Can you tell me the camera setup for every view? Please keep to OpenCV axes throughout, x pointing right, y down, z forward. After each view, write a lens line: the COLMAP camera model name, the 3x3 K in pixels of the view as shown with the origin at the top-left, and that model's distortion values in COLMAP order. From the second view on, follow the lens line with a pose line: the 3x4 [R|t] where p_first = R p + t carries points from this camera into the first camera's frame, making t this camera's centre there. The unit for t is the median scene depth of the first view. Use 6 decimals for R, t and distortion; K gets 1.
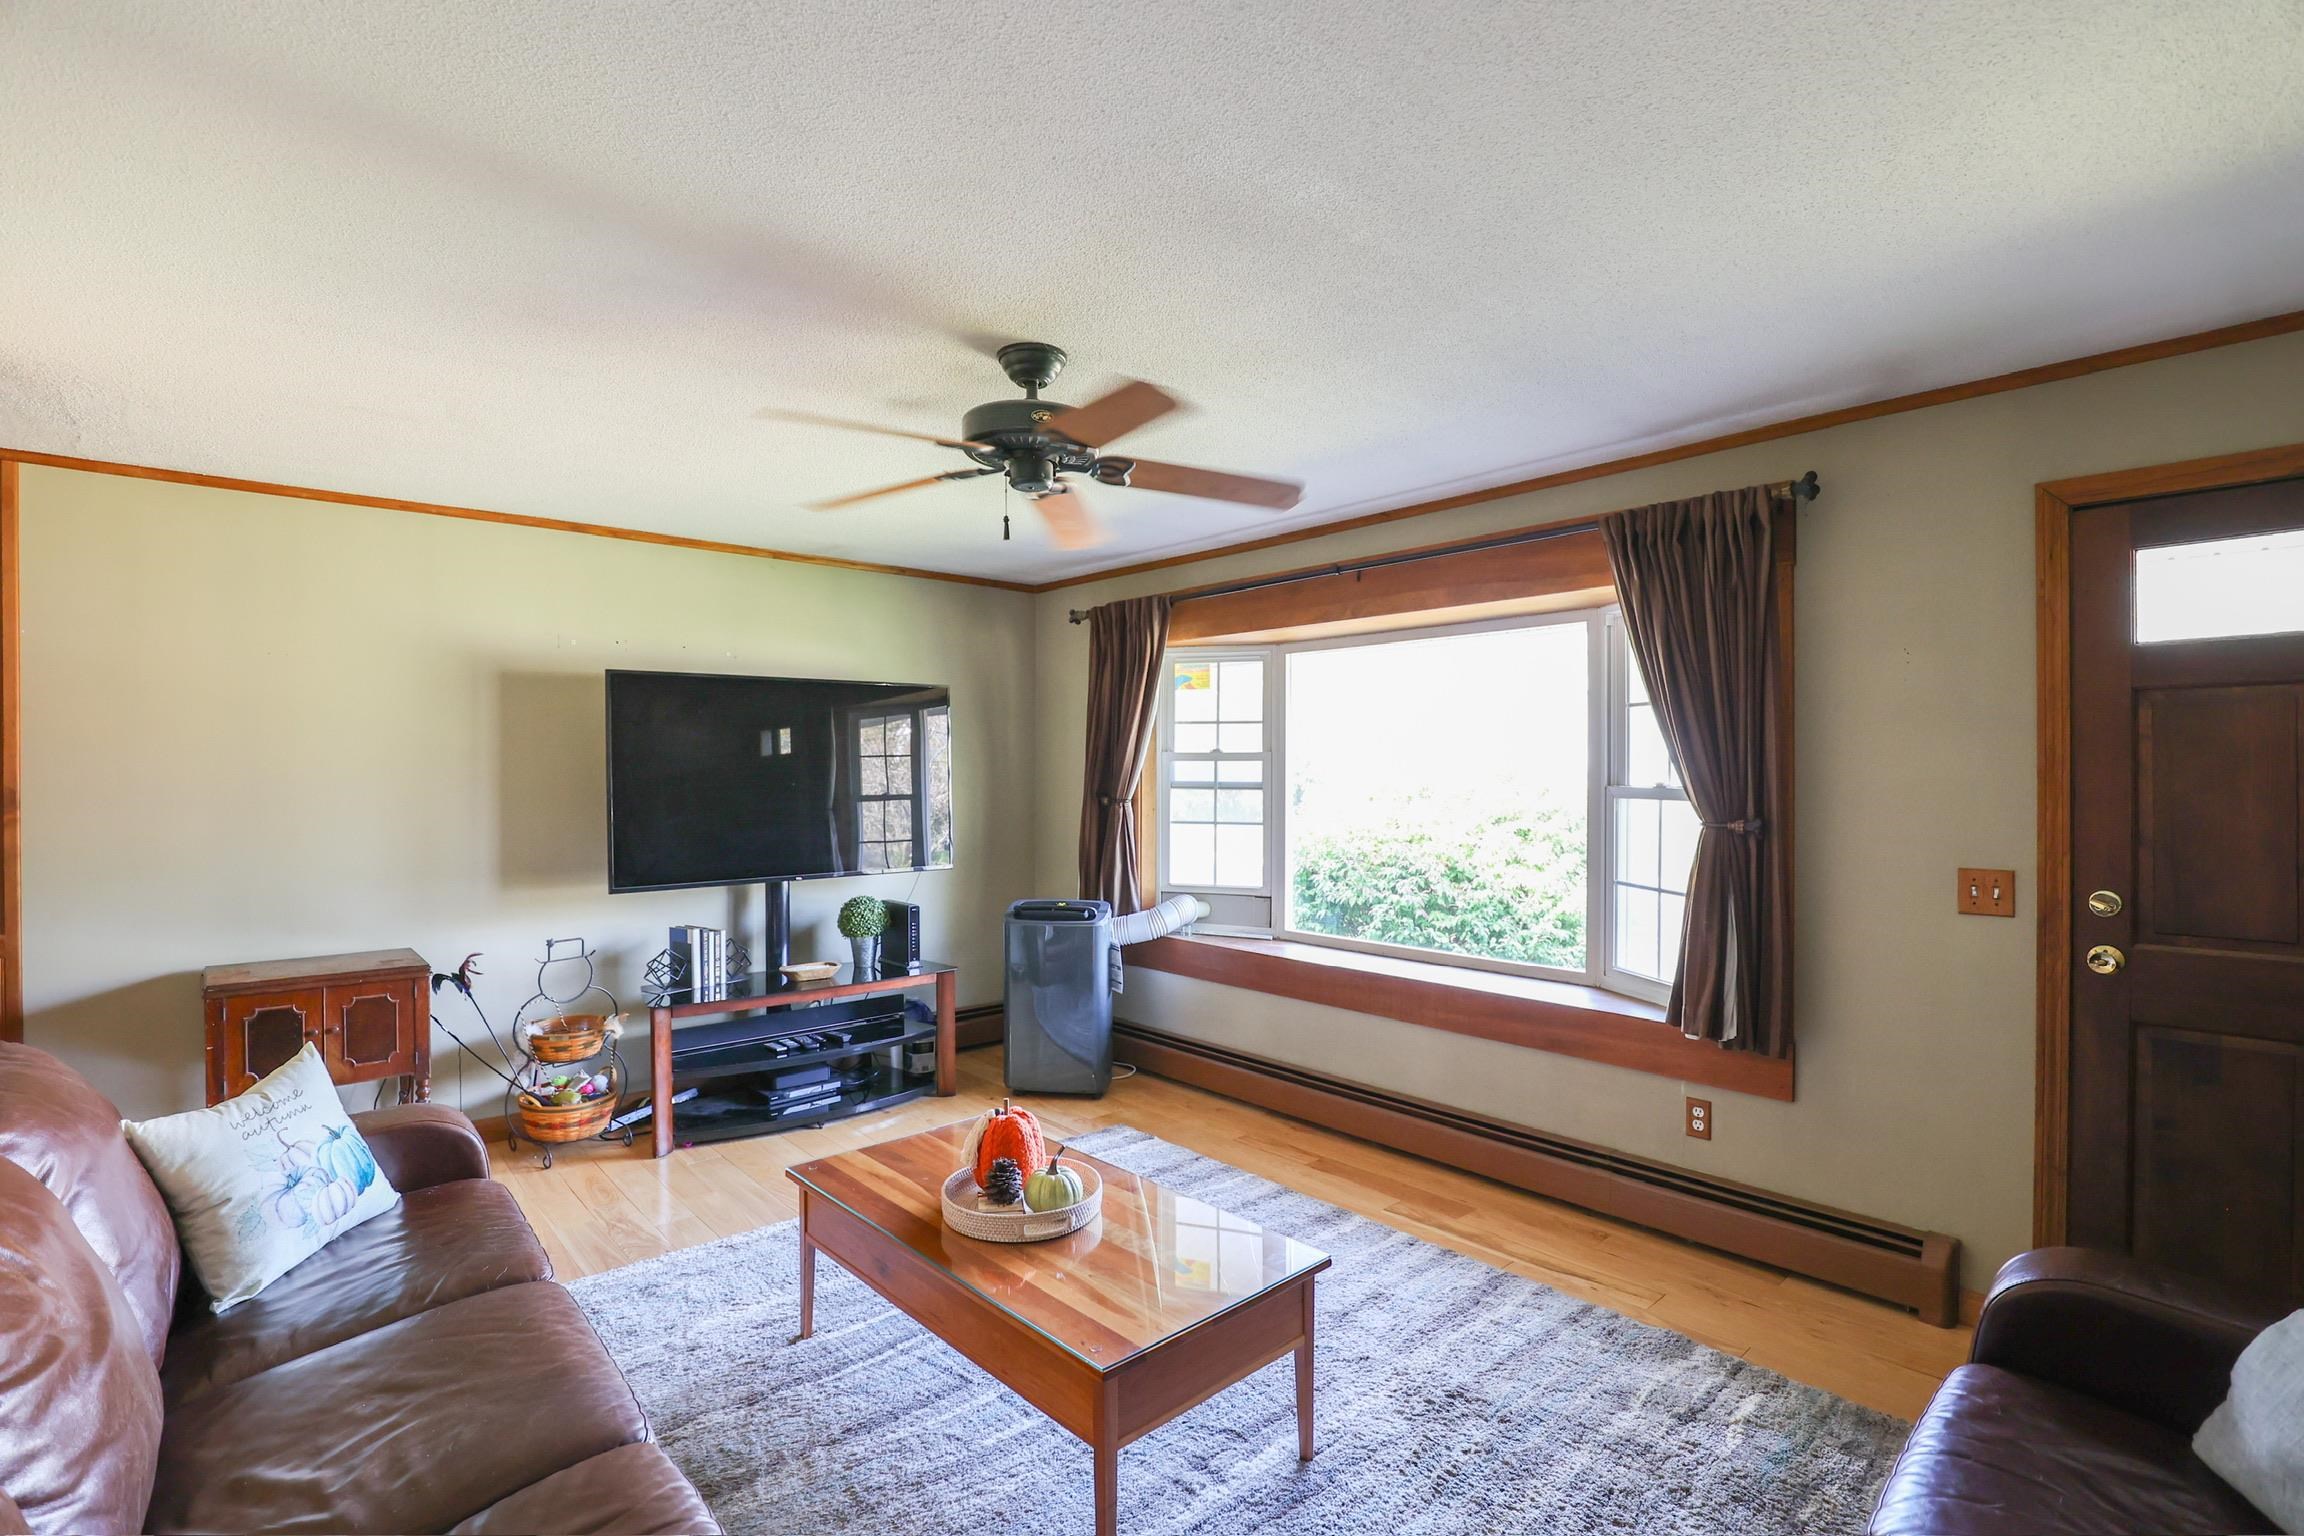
lens RADIAL K [[1072.9, 0, 1148.9], [0, 1072.9, 778.5], [0, 0, 1]] dist [-0.000884, -0.000130]
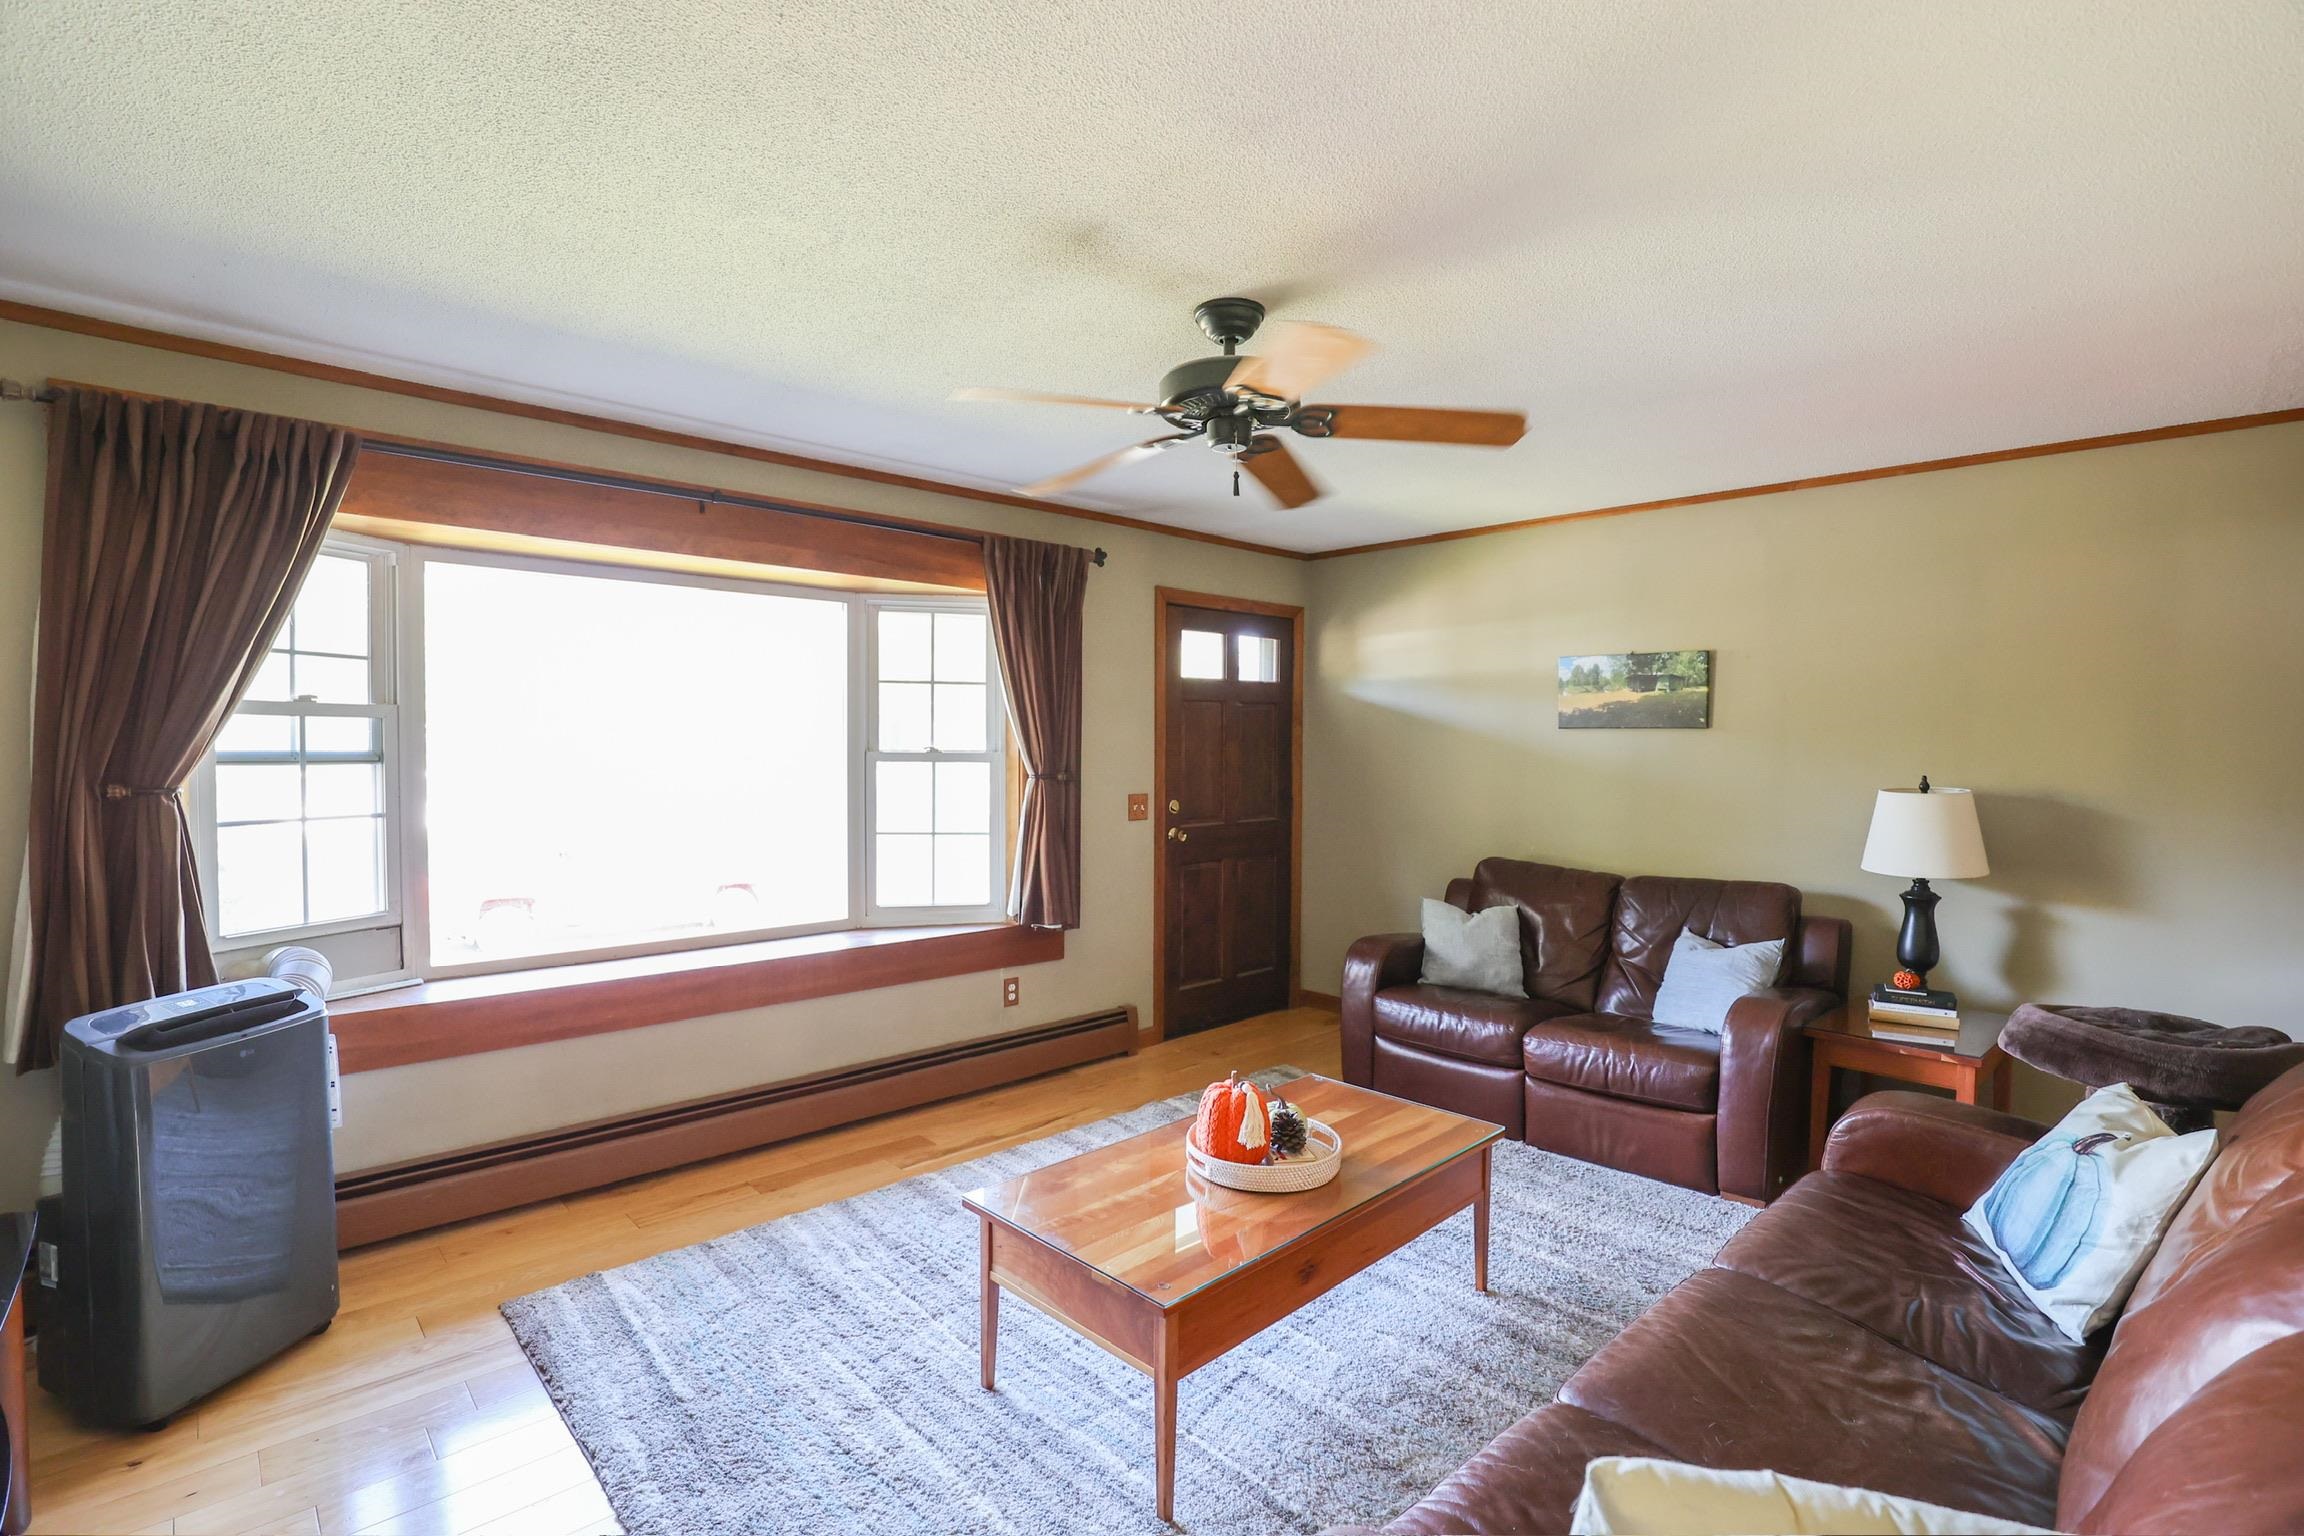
lens RADIAL K [[1072.9, 0, 1148.9], [0, 1072.9, 778.5], [0, 0, 1]] dist [-0.000884, -0.000130]
pose [[-0.011160, -0.032580, 0.999407, -0.846169], [0.002962, 0.999464, 0.032615, 0.000194], [-0.999933, 0.003324, -0.011058, 0.833980]]
